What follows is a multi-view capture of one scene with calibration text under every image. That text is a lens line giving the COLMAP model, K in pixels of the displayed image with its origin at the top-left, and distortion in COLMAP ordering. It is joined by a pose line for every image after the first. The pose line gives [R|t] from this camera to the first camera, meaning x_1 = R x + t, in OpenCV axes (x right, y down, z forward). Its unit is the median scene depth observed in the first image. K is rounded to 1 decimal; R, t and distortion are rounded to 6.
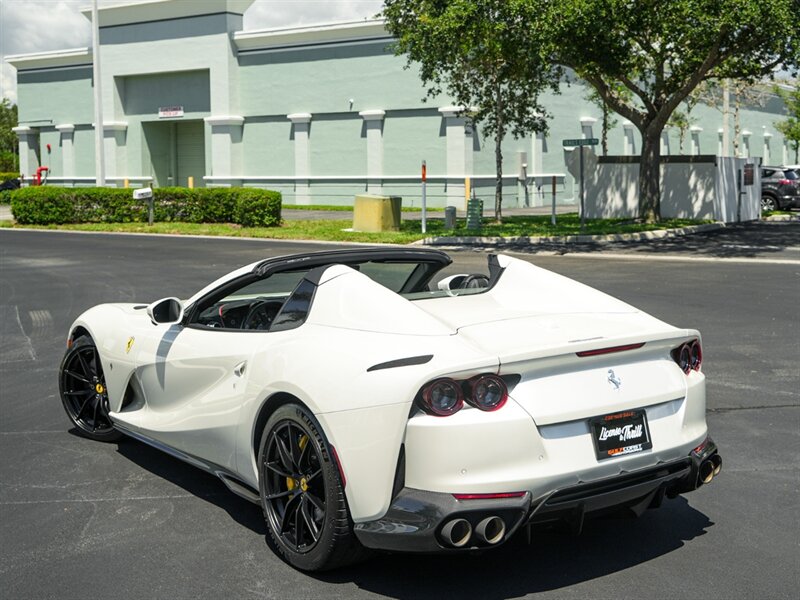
lens RADIAL K [[1068.8, 0, 419.6], [0, 1068.8, 251.1], [0, 0, 1]] dist [-0.031895, 0.000000]
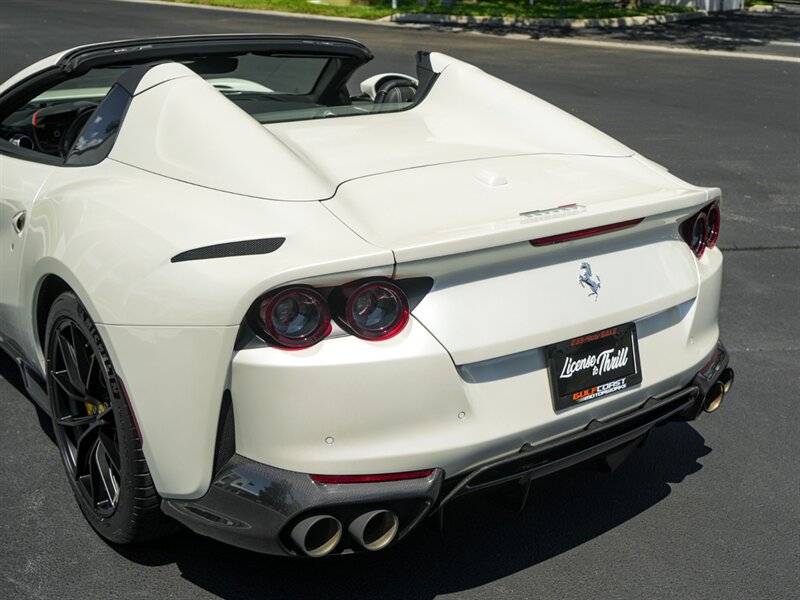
lens RADIAL K [[1027.2, 0, 470.4], [0, 1027.2, 288.6], [0, 0, 1]] dist [-0.033268, 0.000000]
pose [[0.996855, 0.024771, 0.075281, 0.068459], [-0.042628, 0.968377, 0.245822, -0.016452], [-0.066811, -0.248258, 0.966387, 0.427477]]
